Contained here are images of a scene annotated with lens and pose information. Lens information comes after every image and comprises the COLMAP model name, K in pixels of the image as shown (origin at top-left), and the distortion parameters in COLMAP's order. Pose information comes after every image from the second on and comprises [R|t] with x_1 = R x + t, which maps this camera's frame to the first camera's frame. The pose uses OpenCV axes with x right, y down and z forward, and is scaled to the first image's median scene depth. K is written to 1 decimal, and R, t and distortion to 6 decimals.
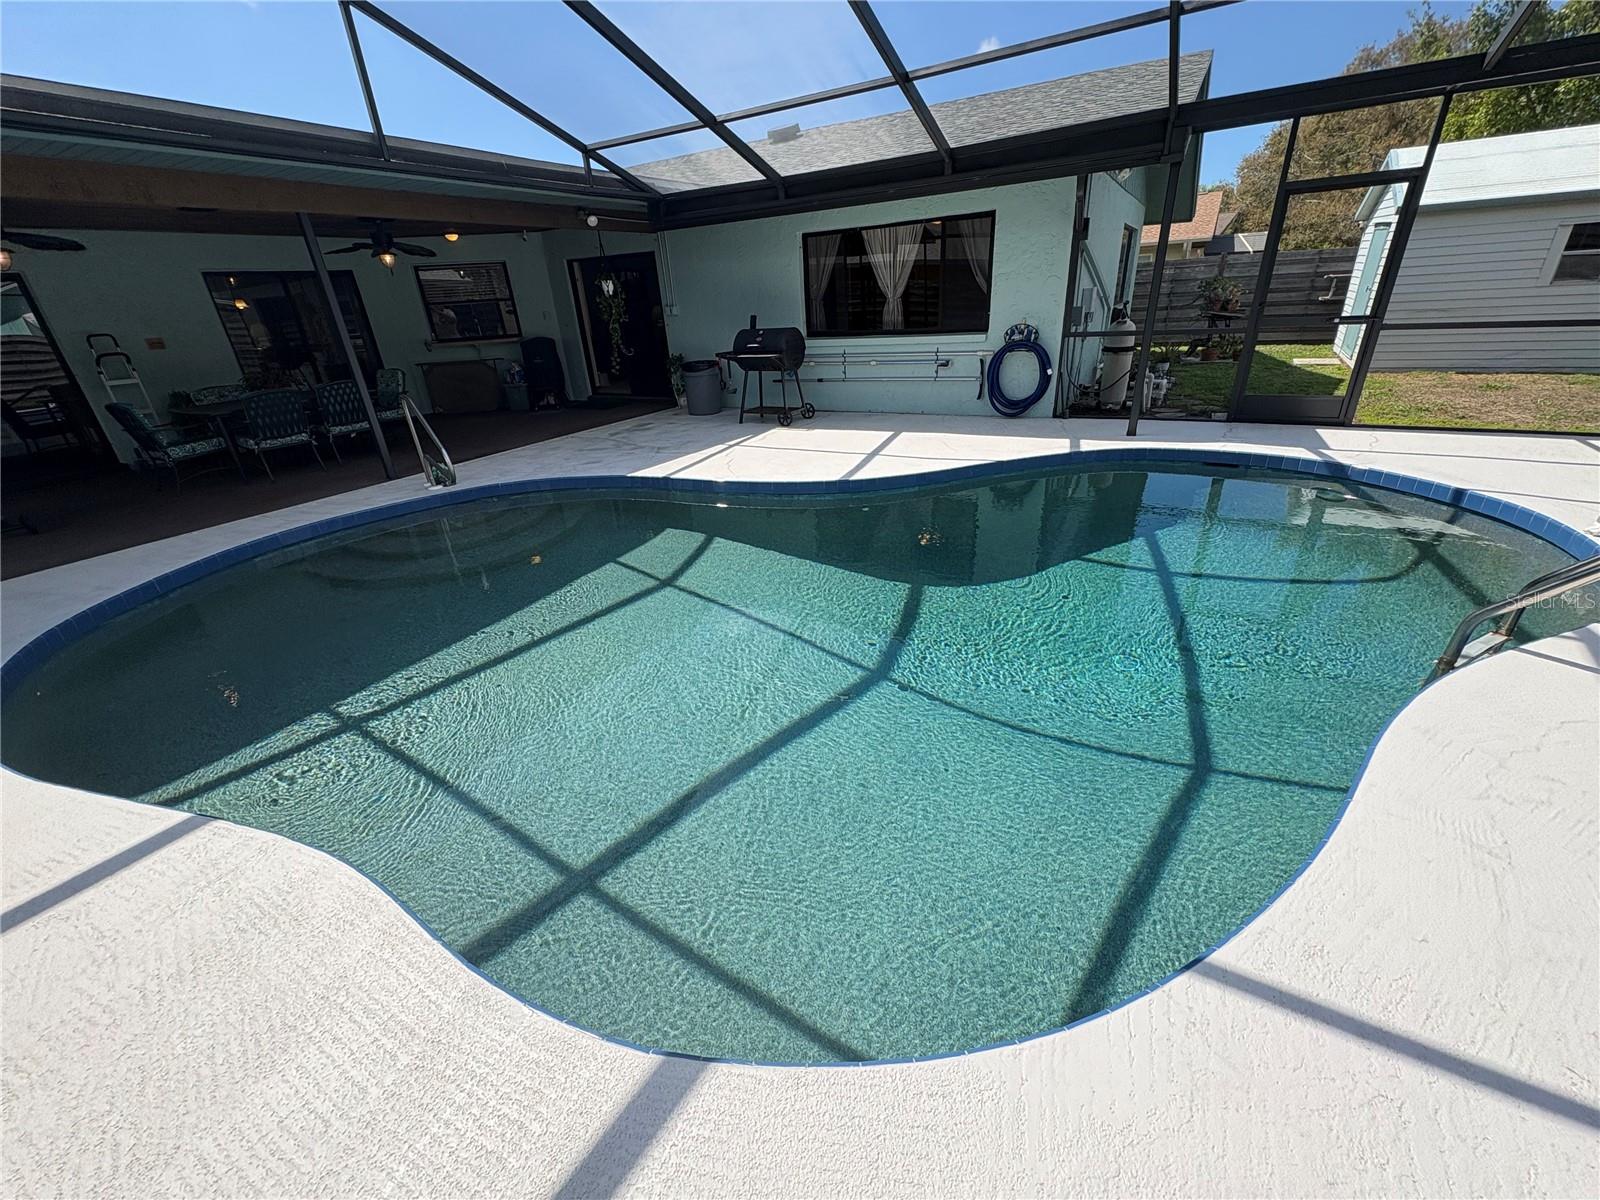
lens RADIAL K [[638.6, 0, 801.3], [0, 638.6, 601.5], [0, 0, 1]] dist [0.000711, 0.000108]
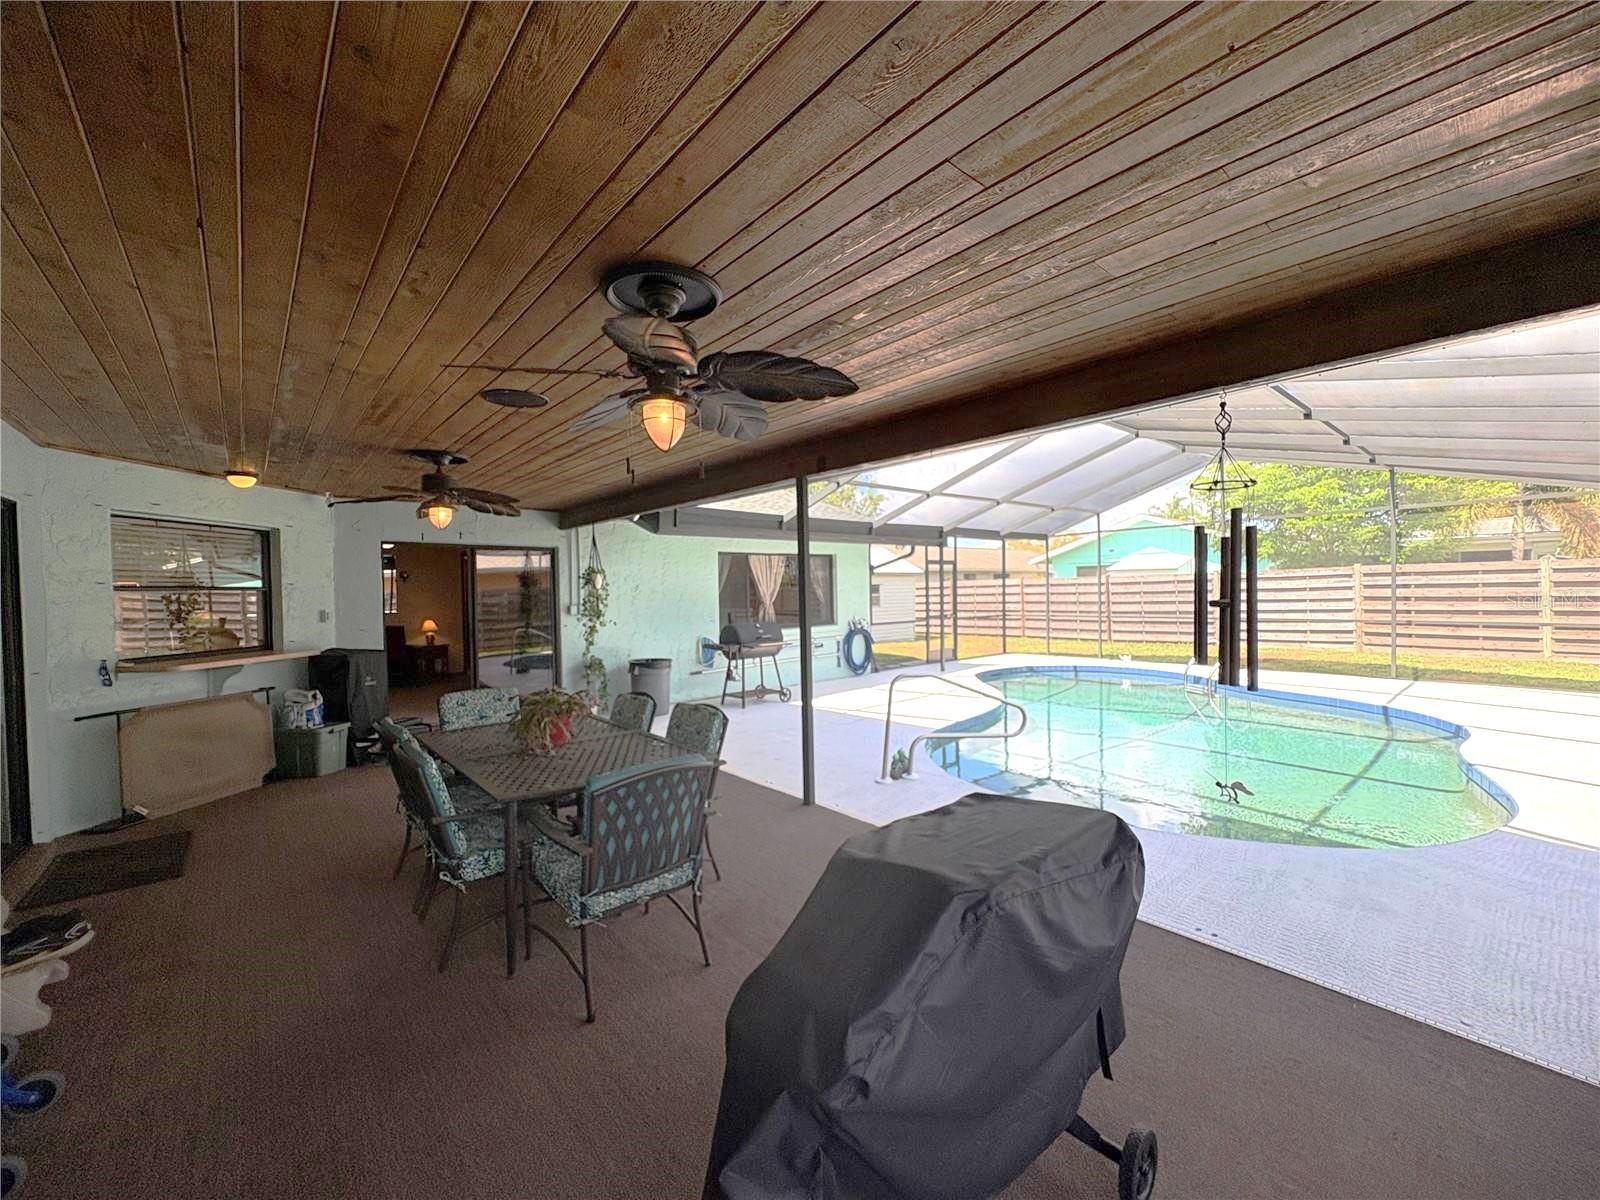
lens RADIAL K [[638.6, 0, 801.3], [0, 638.6, 601.5], [0, 0, 1]] dist [0.000711, 0.000108]
pose [[0.314363, 0.031628, 0.948776, -1.153173], [0.408061, 0.897895, -0.165137, -0.247524], [-0.857124, 0.439071, 0.269359, 0.625913]]
